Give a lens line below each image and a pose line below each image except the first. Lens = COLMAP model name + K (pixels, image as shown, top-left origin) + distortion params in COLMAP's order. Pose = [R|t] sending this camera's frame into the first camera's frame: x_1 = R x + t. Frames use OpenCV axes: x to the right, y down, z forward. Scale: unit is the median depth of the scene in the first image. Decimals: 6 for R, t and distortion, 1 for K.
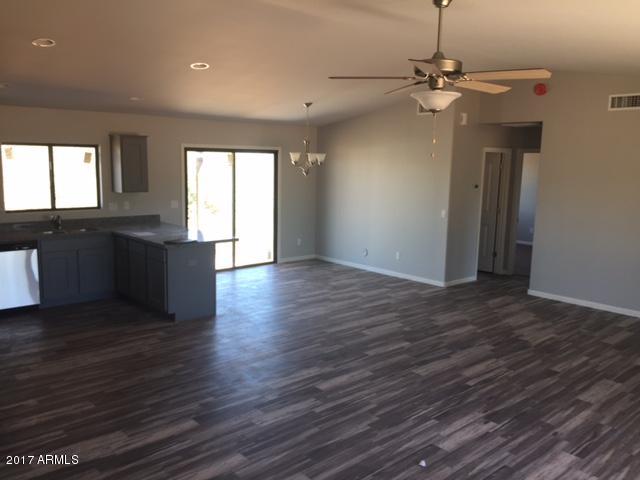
lens RADIAL K [[544.0, 0, 324.7], [0, 544.0, 238.9], [0, 0, 1]] dist [0.039779, -0.044073]
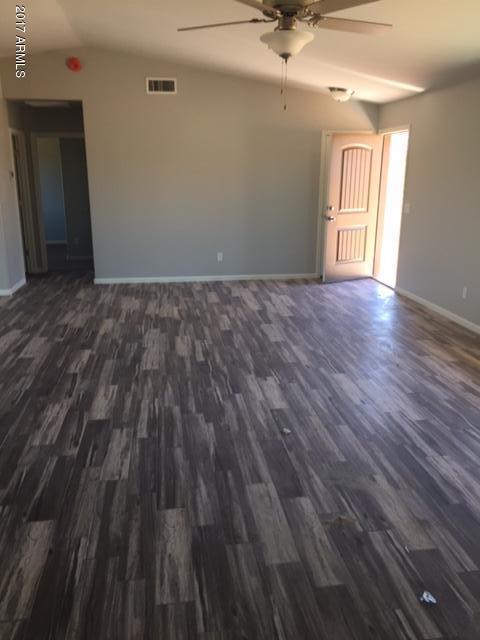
lens RADIAL K [[544.0, 0, 237.5], [0, 544.0, 318.8], [0, 0, 1]] dist [0.039779, -0.044073]
pose [[0.567030, -0.239260, 0.788182, -0.490778], [0.133116, 0.970923, 0.198967, -0.000024], [-0.812870, -0.007901, 0.582392, 0.375107]]
